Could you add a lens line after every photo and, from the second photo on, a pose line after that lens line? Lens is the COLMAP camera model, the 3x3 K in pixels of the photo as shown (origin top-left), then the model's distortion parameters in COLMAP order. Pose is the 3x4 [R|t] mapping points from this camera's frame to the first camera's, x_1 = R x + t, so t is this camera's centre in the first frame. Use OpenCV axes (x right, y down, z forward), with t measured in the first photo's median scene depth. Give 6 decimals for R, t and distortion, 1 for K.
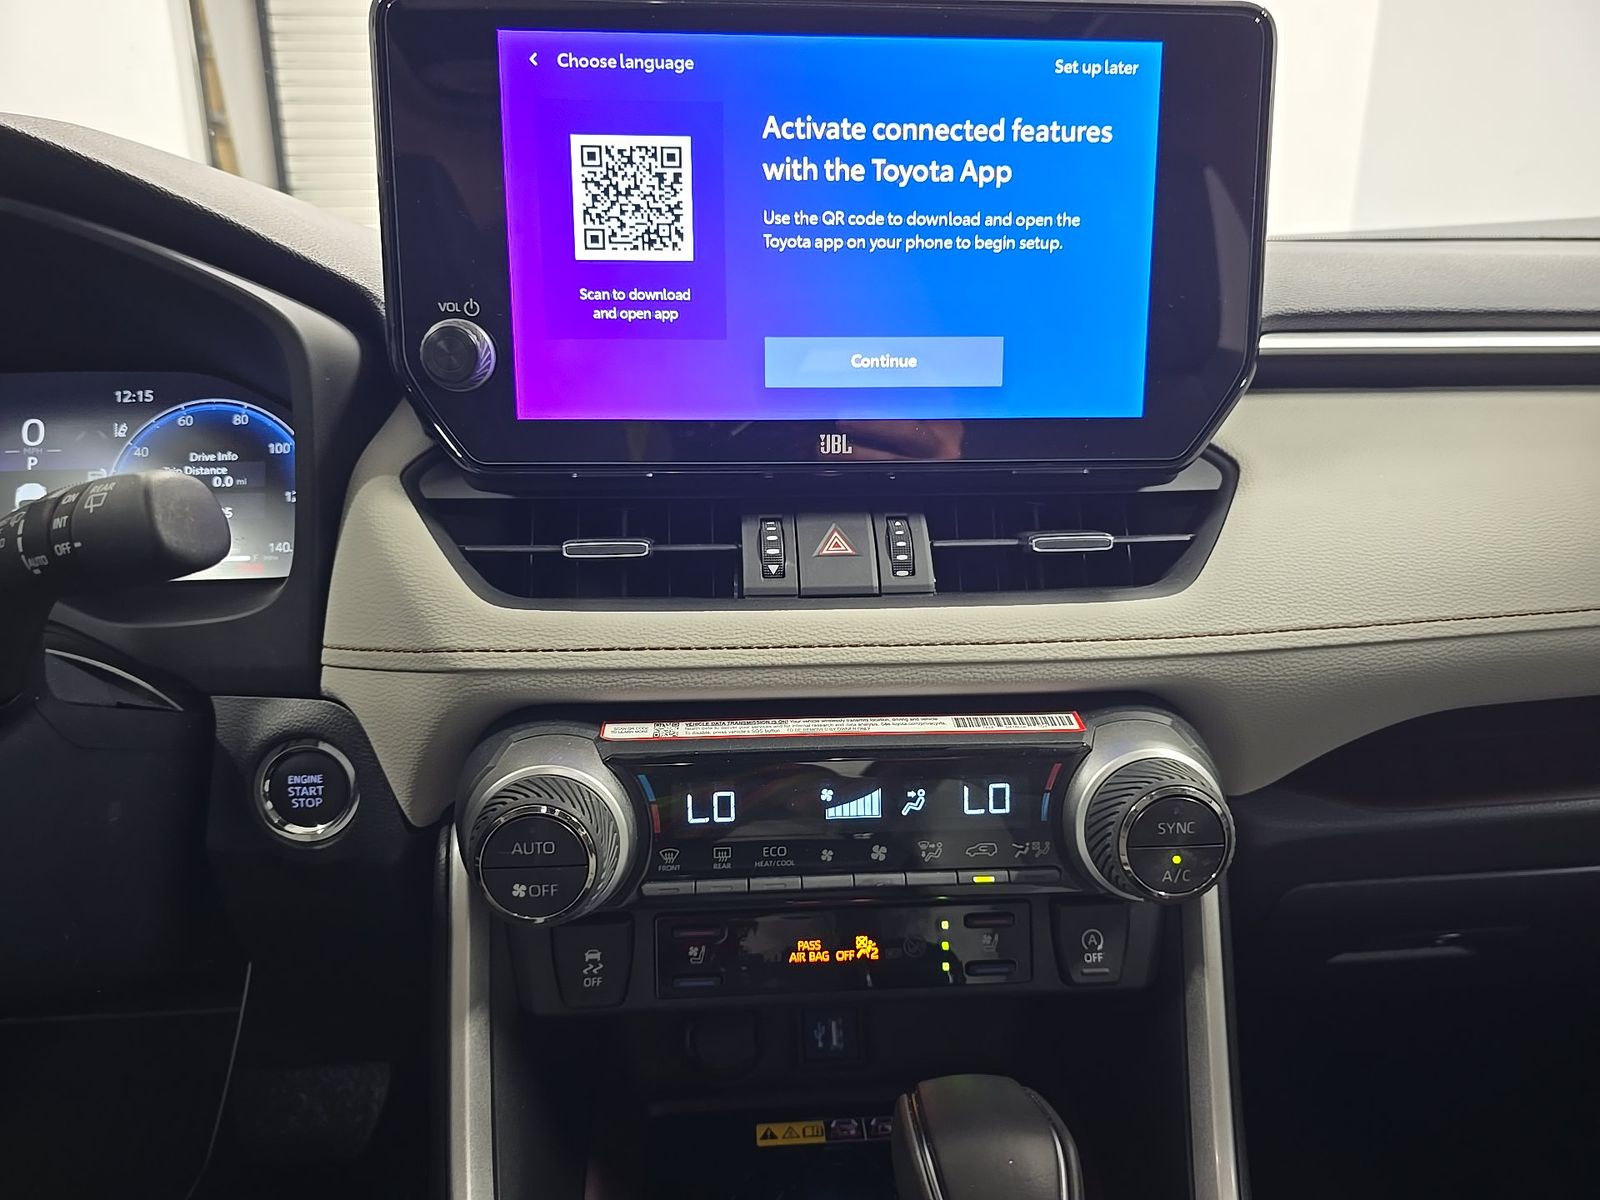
lens RADIAL K [[1079.8, 0, 802.6], [0, 1079.8, 603.1], [0, 0, 1]] dist [0.037685, -0.030536]
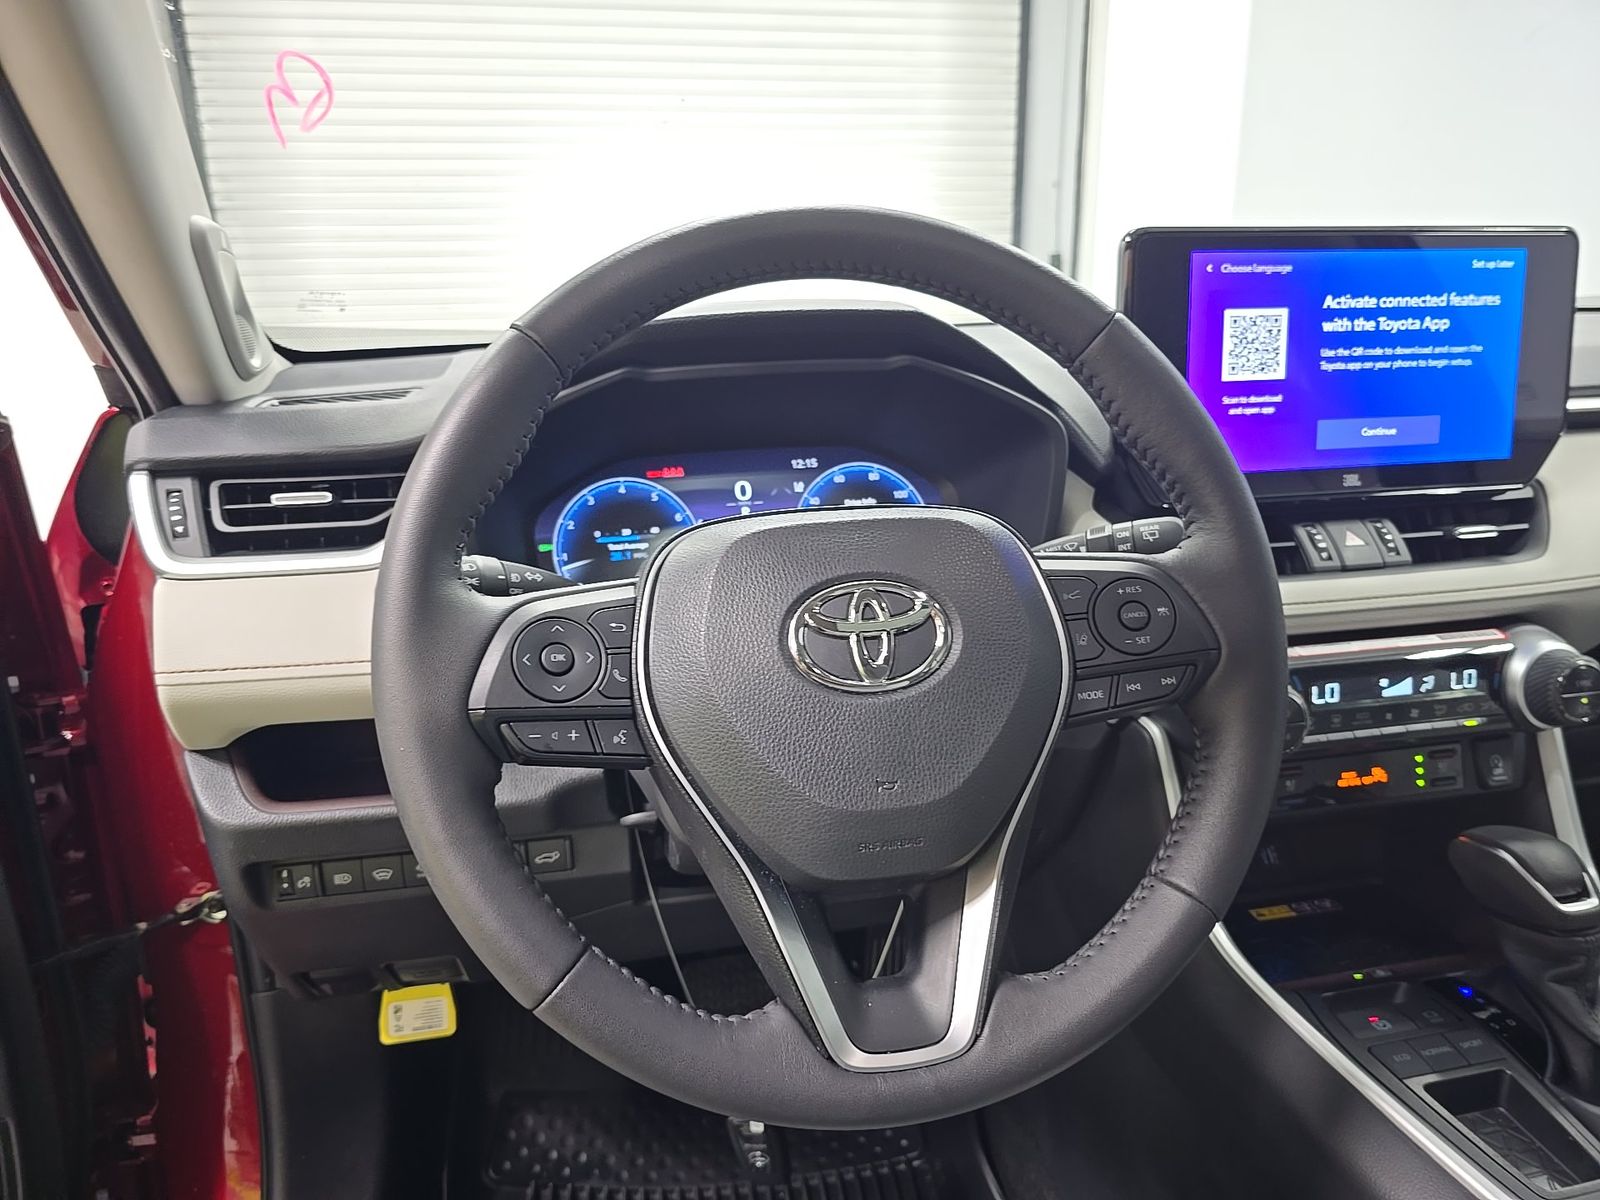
lens RADIAL K [[1079.8, 0, 800.4], [0, 1079.8, 600.1], [0, 0, 1]] dist [0.037685, -0.030536]
pose [[0.988381, -0.056054, 0.141282, -1.107784], [0.055862, 0.998424, 0.005333, -0.017085], [-0.141358, 0.002621, 0.989955, -0.589933]]
